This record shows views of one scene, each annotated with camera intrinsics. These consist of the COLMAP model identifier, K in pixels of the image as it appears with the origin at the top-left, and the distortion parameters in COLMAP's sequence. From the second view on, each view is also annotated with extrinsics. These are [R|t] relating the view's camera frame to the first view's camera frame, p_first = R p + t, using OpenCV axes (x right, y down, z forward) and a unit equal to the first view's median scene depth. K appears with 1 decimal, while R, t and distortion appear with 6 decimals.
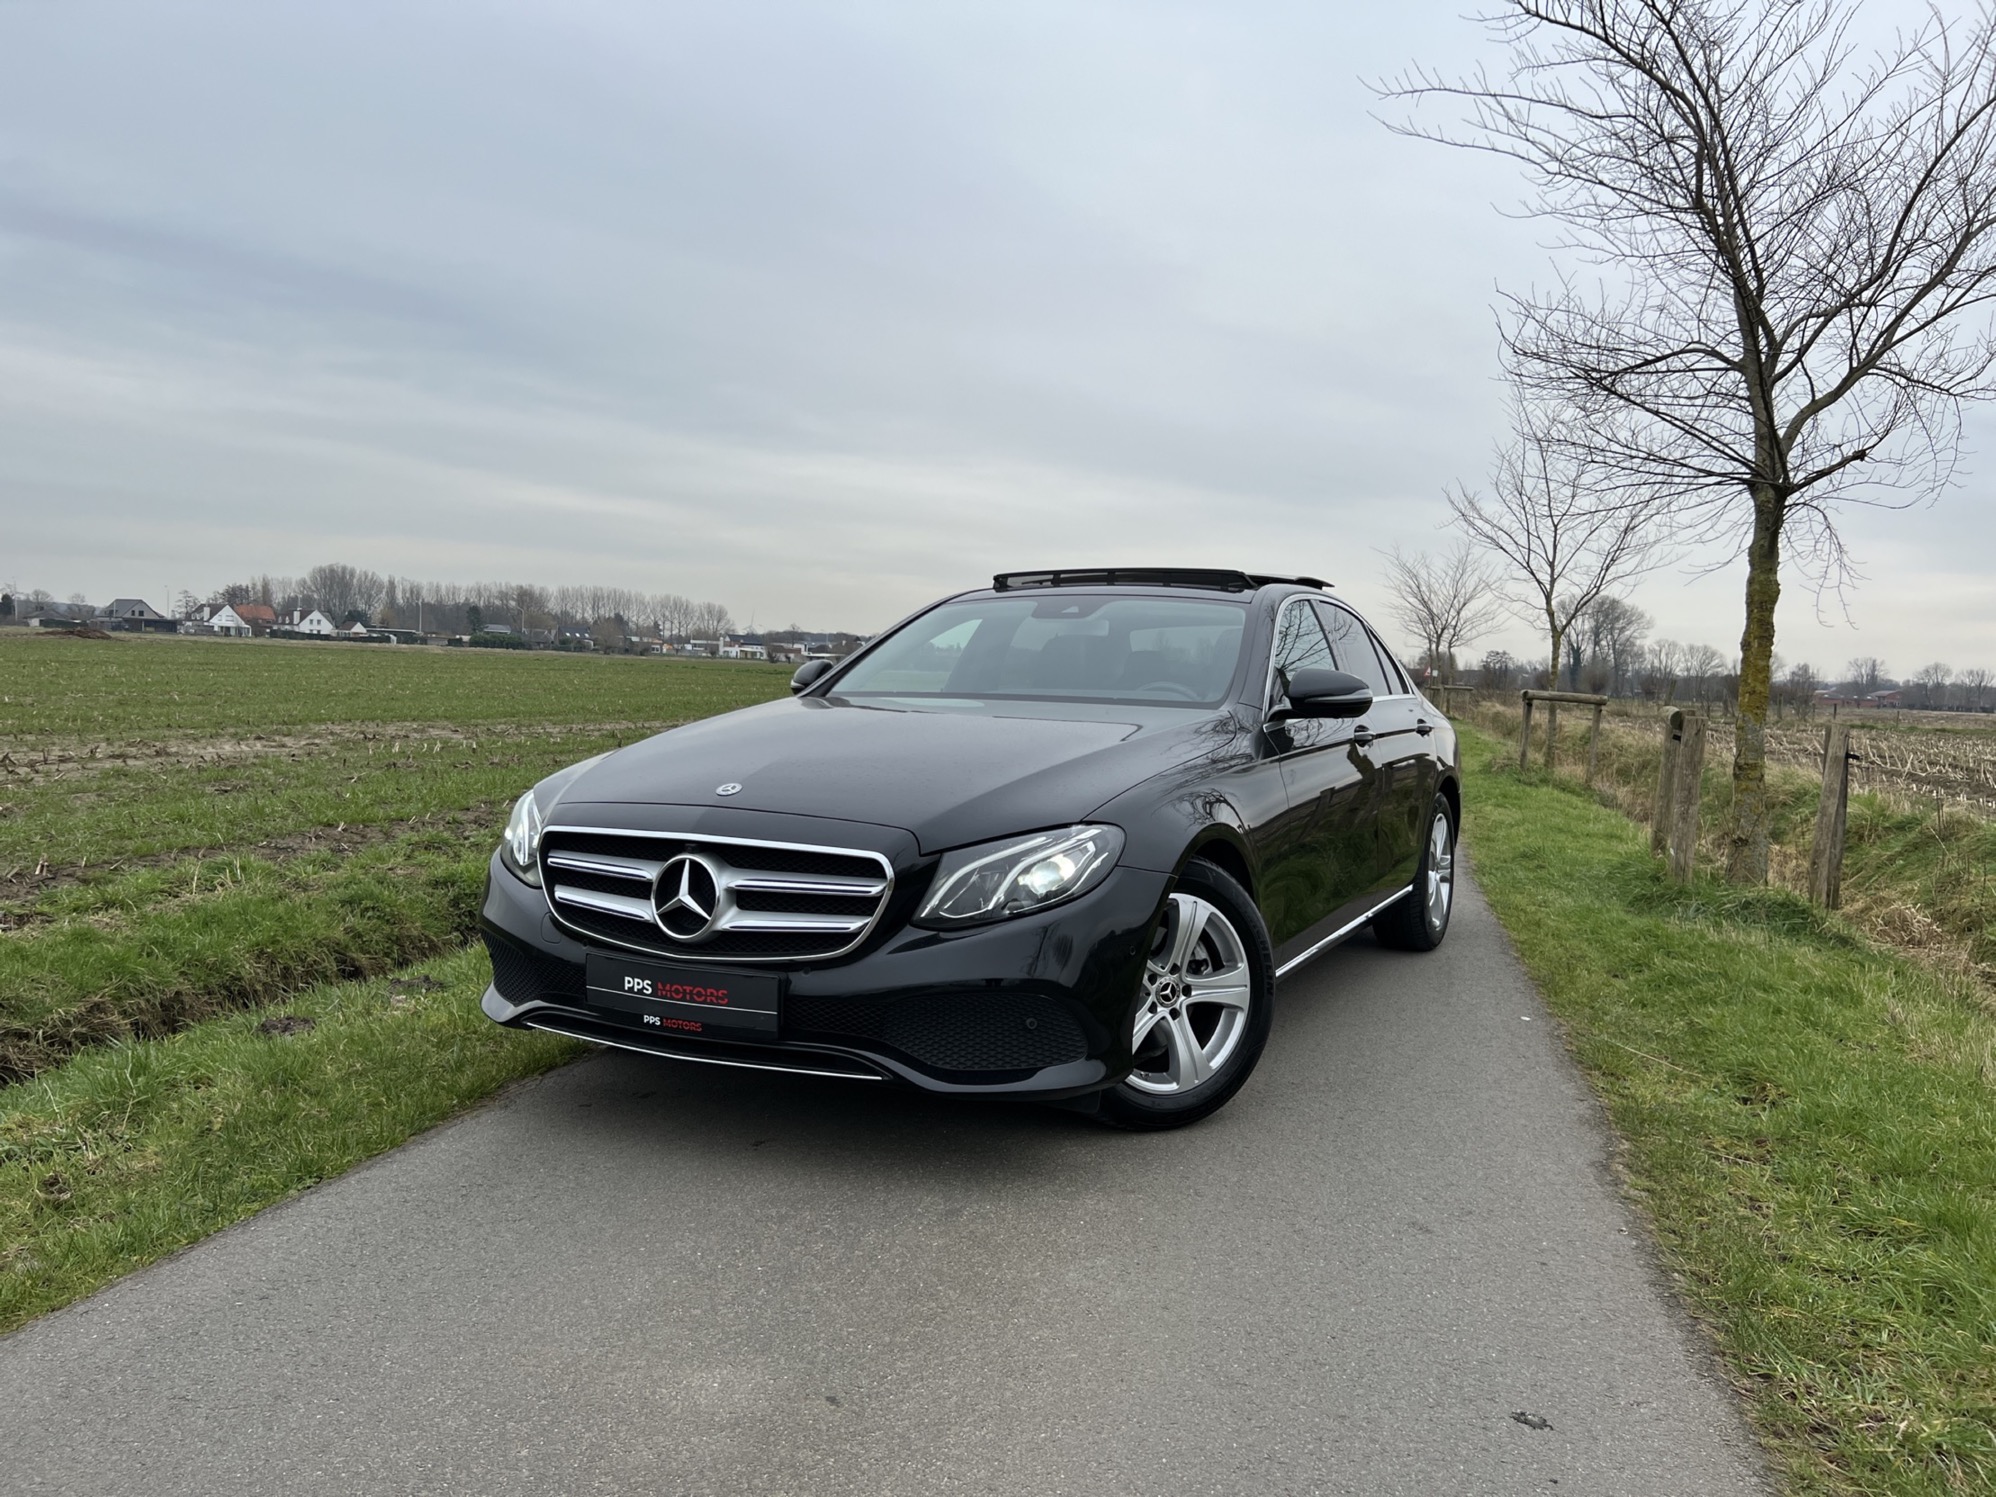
lens RADIAL K [[1447.6, 0, 998.0], [0, 1447.6, 748.5], [0, 0, 1]] dist [0.094416, -0.187521]
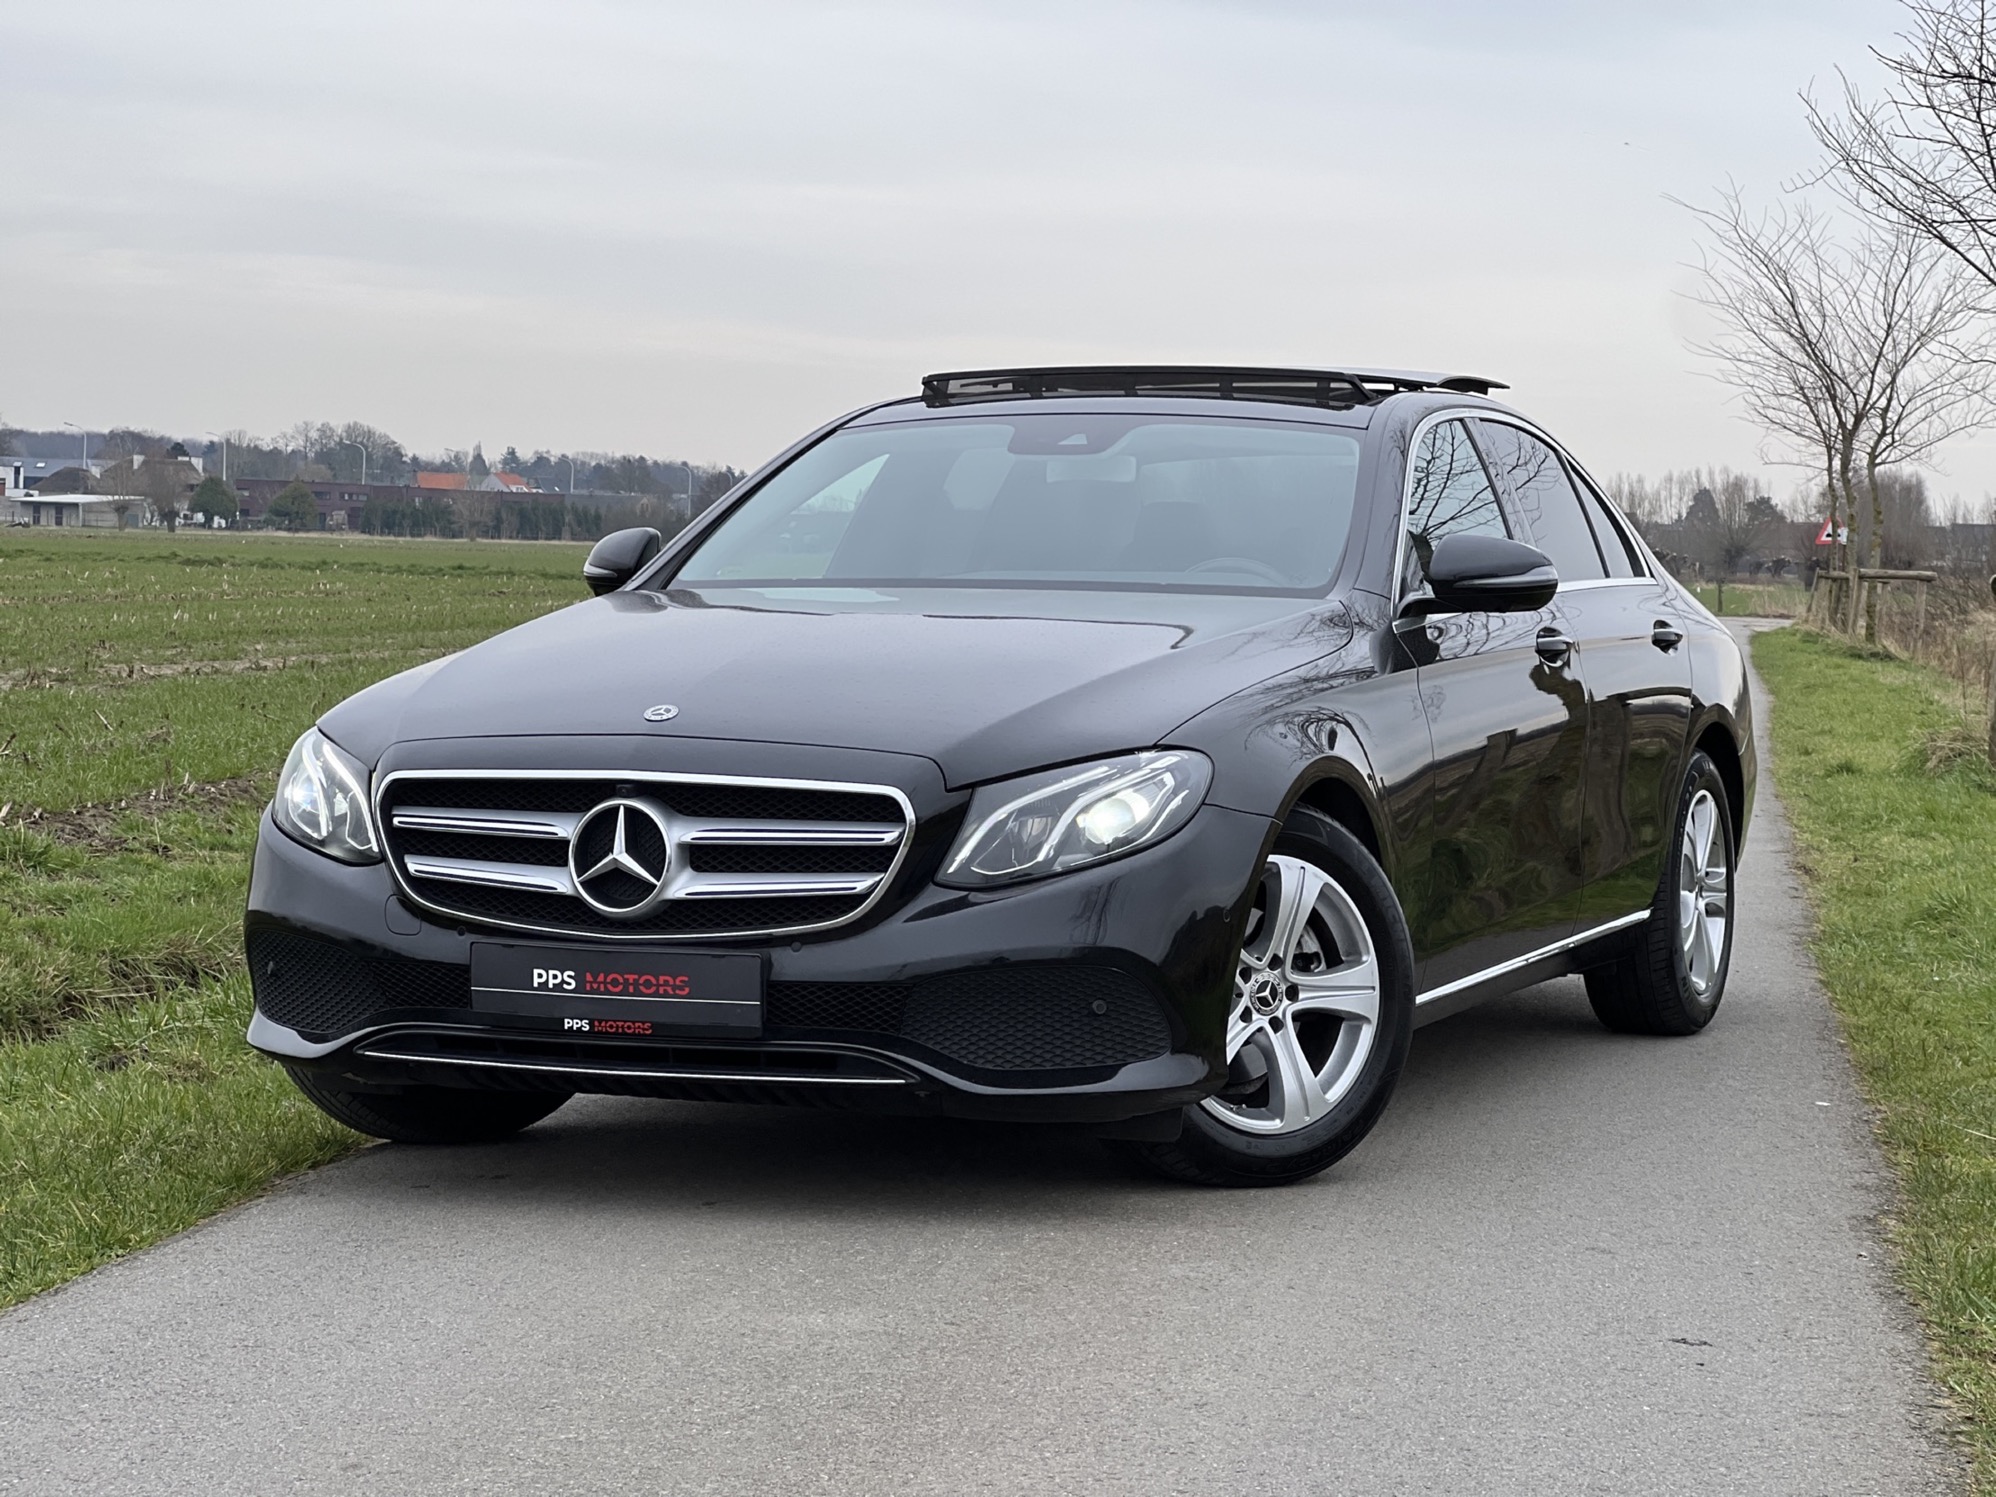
lens RADIAL K [[4178.4, 0, 997.1], [0, 4178.4, 659.8], [0, 0, 1]] dist [0.003232, 2.513711]
pose [[0.996029, -0.011700, 0.088259, -0.181043], [0.013816, 0.999631, -0.023403, 0.047132], [-0.087953, 0.024529, 0.995823, -0.965629]]
